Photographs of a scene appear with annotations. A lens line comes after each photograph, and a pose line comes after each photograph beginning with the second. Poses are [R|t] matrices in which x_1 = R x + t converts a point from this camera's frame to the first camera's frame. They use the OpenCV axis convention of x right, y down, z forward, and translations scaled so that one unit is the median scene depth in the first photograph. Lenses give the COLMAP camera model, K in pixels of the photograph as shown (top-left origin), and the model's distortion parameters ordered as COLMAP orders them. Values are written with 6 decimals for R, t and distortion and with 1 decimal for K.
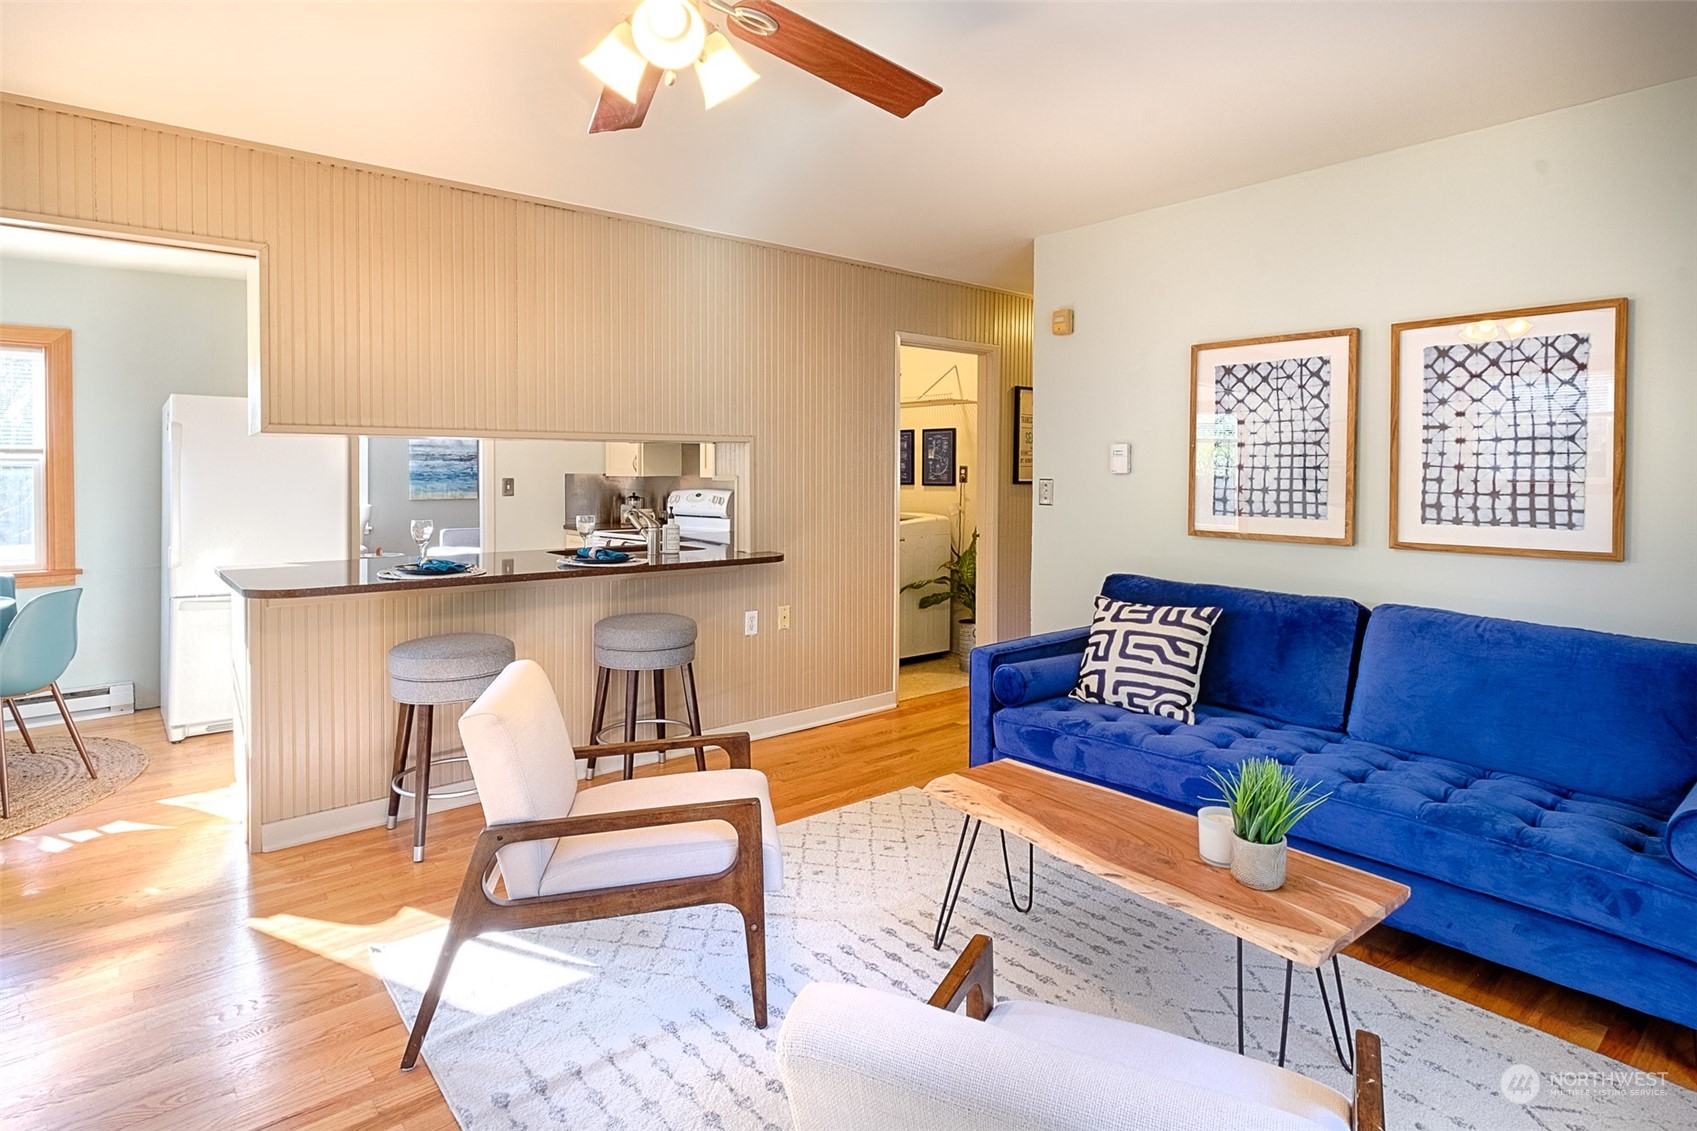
lens RADIAL K [[872.1, 0, 843.4], [0, 872.1, 512.7], [0, 0, 1]] dist [-0.007991, -0.000476]
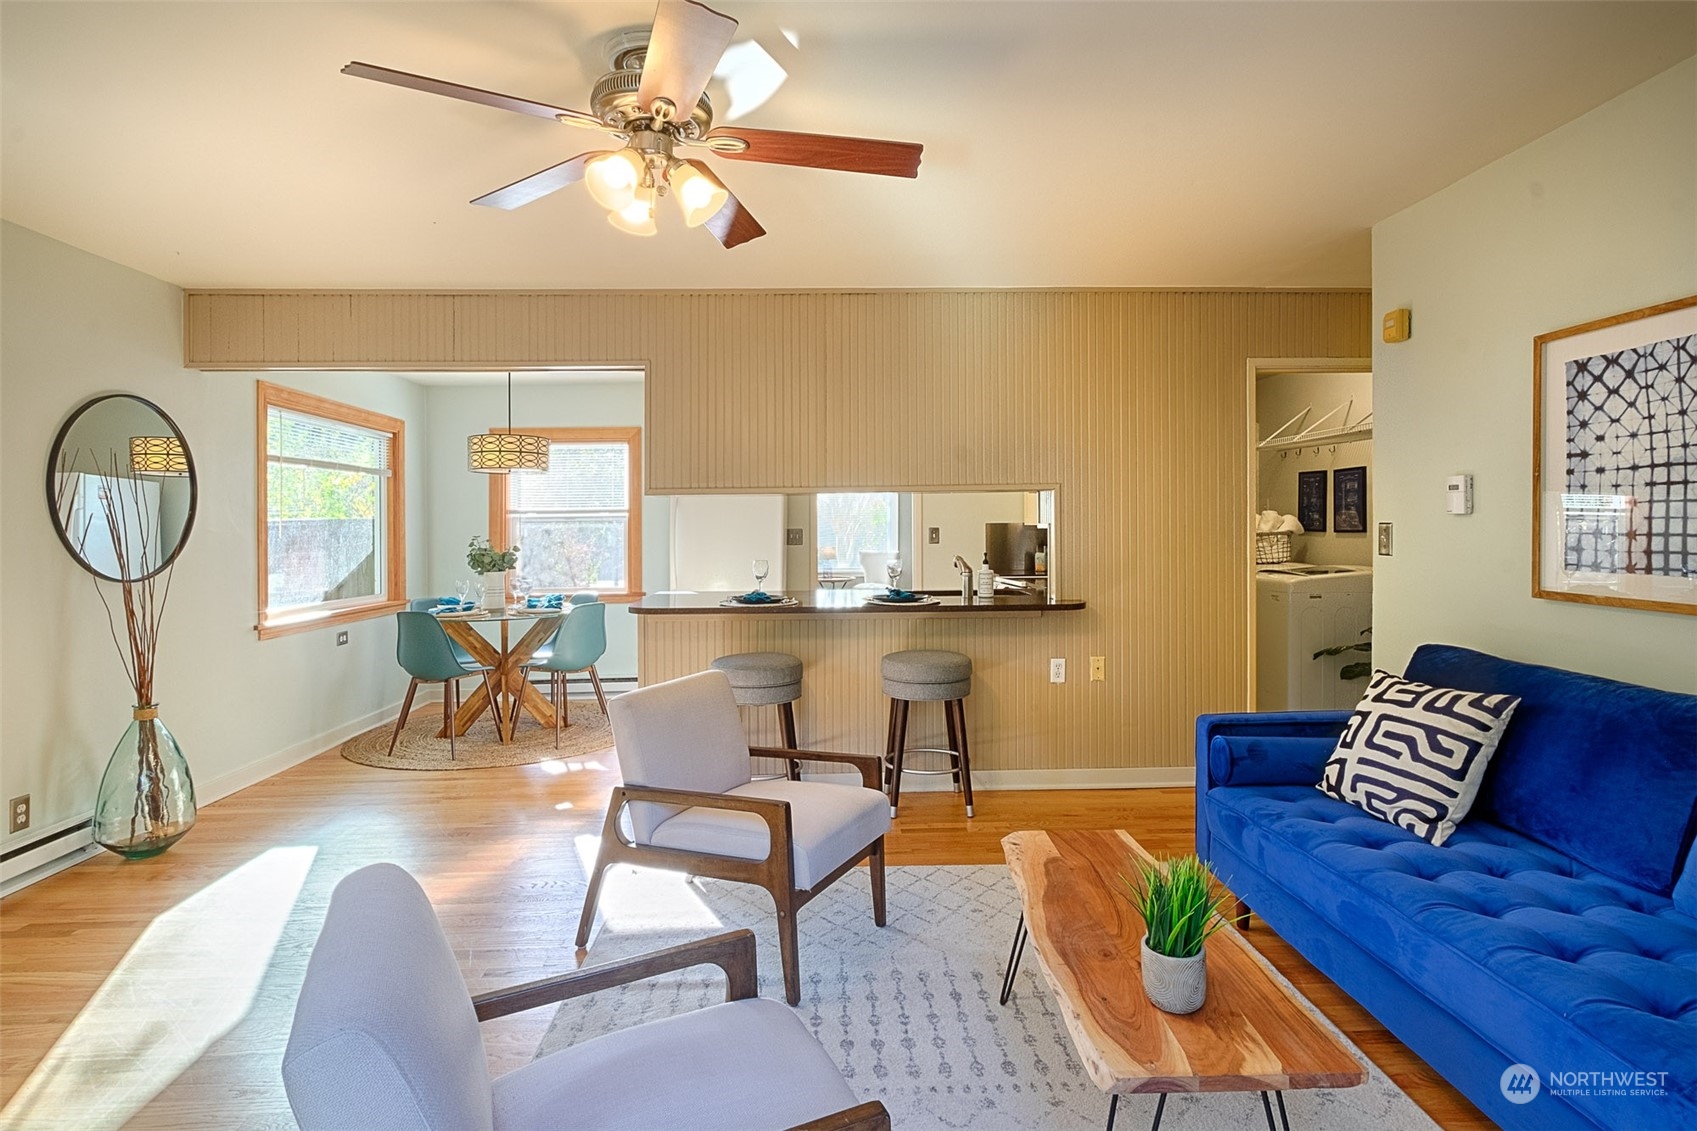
lens RADIAL K [[872.1, 0, 840.0], [0, 872.1, 551.5], [0, 0, 1]] dist [-0.007991, -0.000476]
pose [[0.794948, 0.009310, -0.606606, 0.414673], [-0.017365, 0.999822, -0.007410, 0.003327], [0.606428, 0.016424, 0.794968, 0.079458]]
